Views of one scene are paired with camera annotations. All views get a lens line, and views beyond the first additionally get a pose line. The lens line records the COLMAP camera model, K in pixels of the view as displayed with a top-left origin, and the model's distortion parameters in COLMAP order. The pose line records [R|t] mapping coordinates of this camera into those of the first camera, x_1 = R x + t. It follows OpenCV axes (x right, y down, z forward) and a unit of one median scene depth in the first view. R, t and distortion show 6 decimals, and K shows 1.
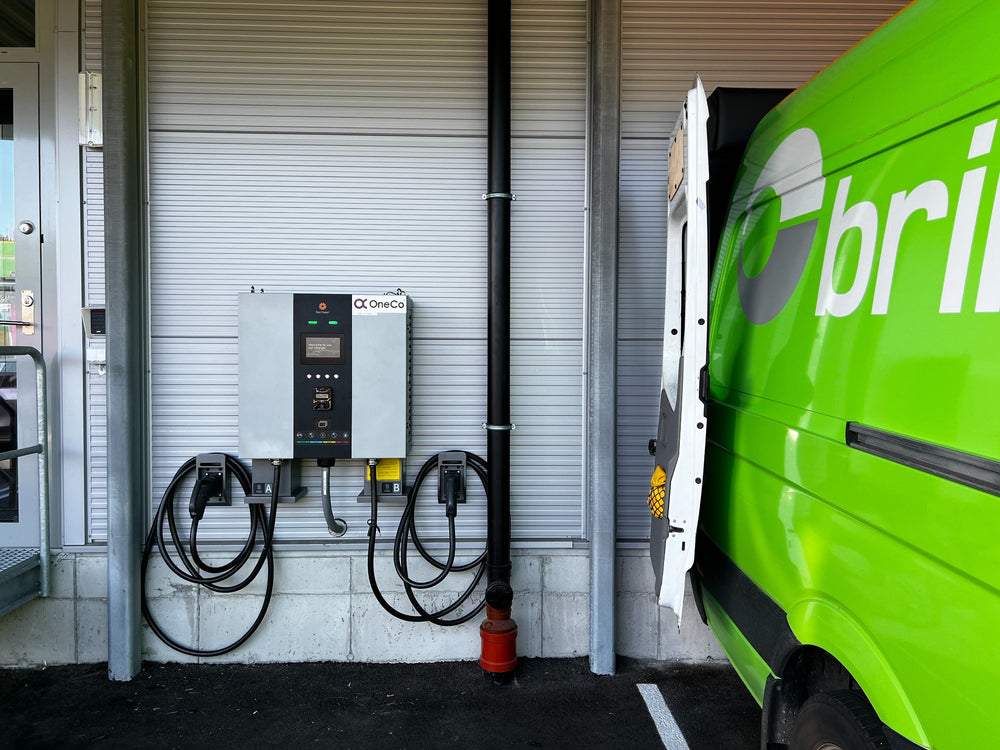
lens RADIAL K [[751.7, 0, 500.0], [0, 751.7, 375.0], [0, 0, 1]] dist [0.058842, -0.009215]
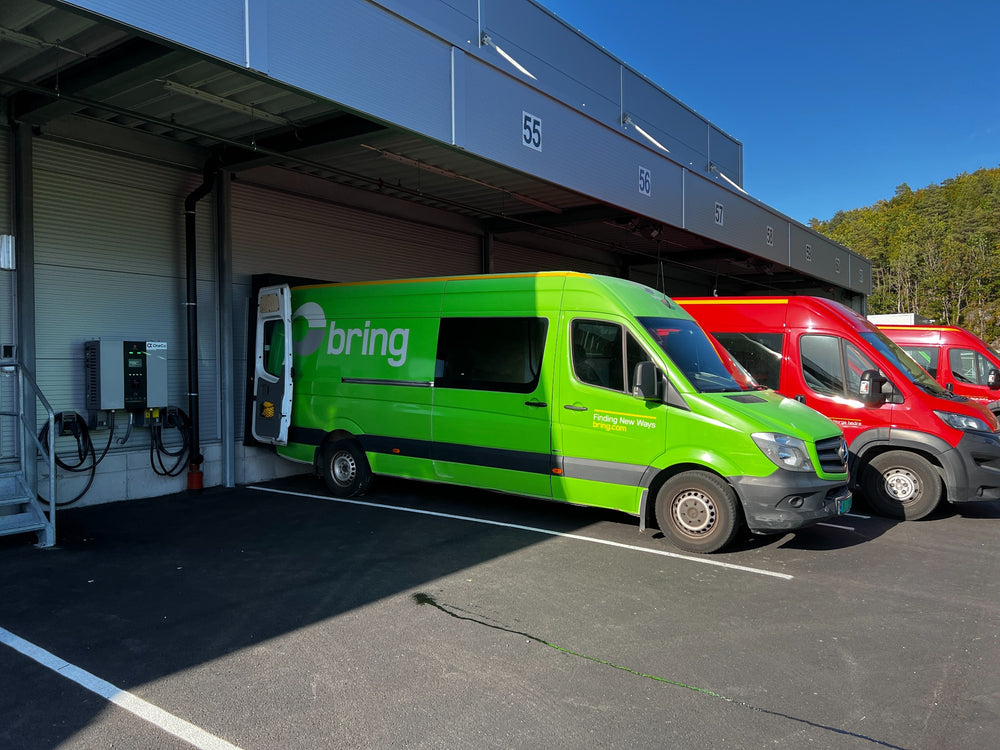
lens RADIAL K [[751.7, 0, 500.0], [0, 751.7, 375.0], [0, 0, 1]] dist [0.058842, -0.009215]
pose [[0.610722, -0.015530, 0.791692, -1.475642], [0.040527, 0.999110, -0.011665, 0.080170], [-0.790807, 0.039208, 0.610809, -1.460579]]
